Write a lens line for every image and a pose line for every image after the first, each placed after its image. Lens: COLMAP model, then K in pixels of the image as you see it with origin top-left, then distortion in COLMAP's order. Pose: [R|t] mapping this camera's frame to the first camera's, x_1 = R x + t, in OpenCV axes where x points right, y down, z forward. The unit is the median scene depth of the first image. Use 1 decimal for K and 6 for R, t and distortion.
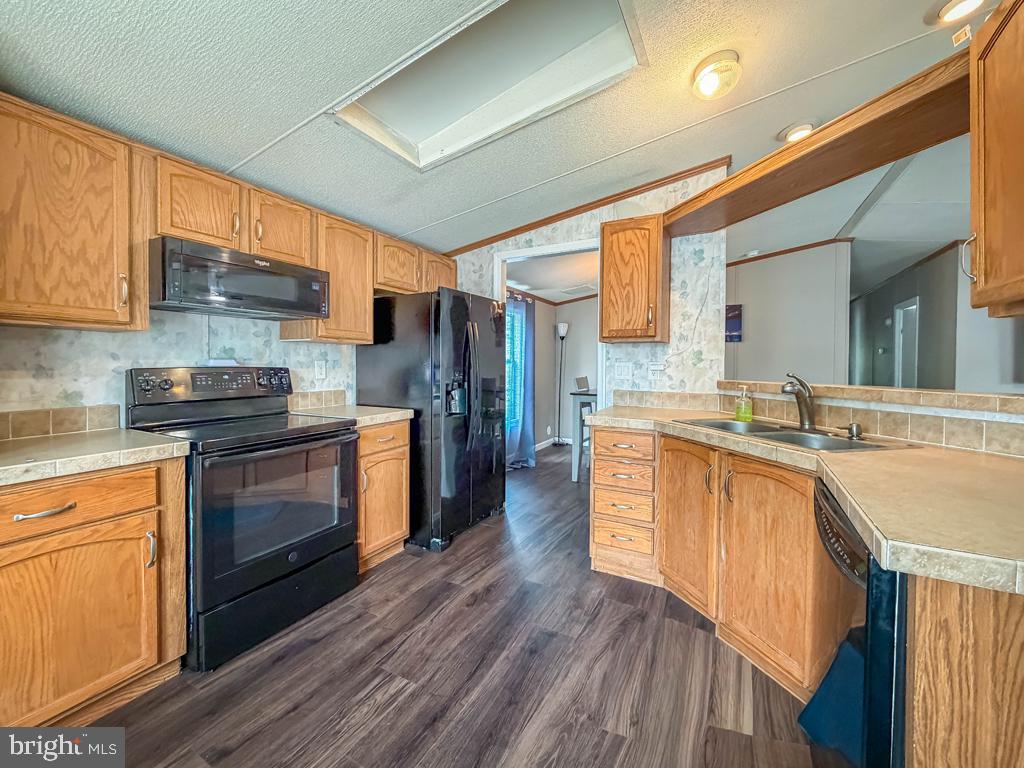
lens RADIAL K [[420.0, 0, 508.7], [0, 420.0, 364.5], [0, 0, 1]] dist [0.001057, 0.000129]
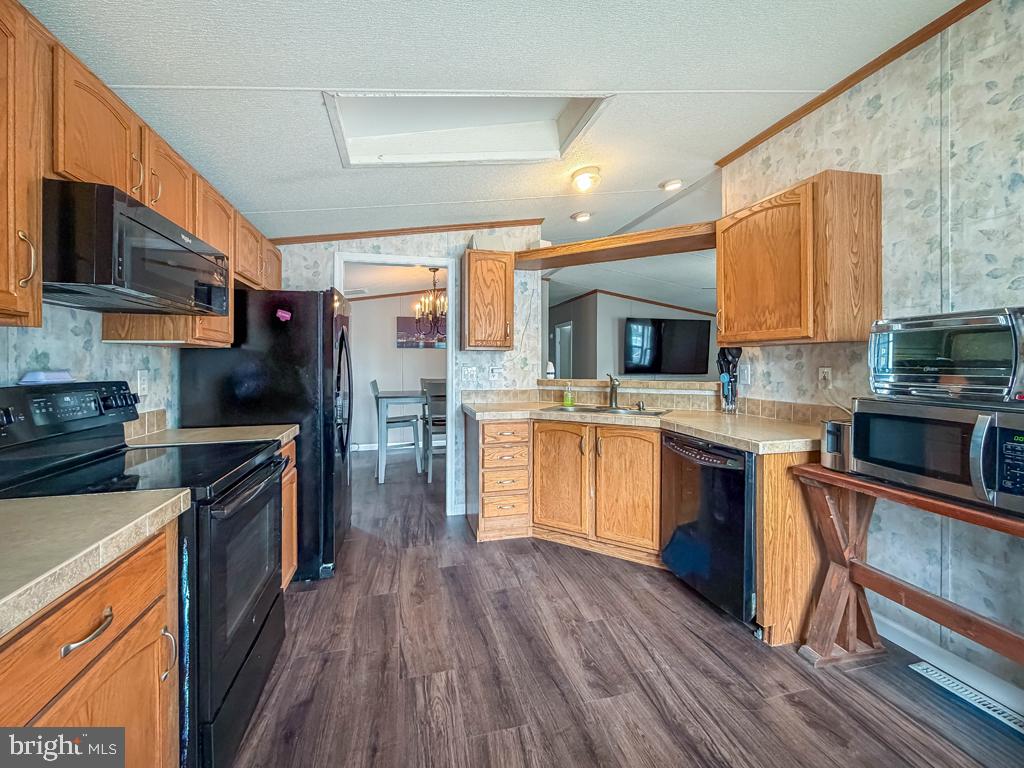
lens RADIAL K [[418.1, 0, 515.5], [0, 418.1, 359.8], [0, 0, 1]] dist [-0.000205, -0.000044]
pose [[0.723808, -0.000260, 0.690001, -0.554605], [0.009170, 0.999915, -0.009243, -0.015988], [-0.689940, 0.013017, 0.723749, 0.067203]]
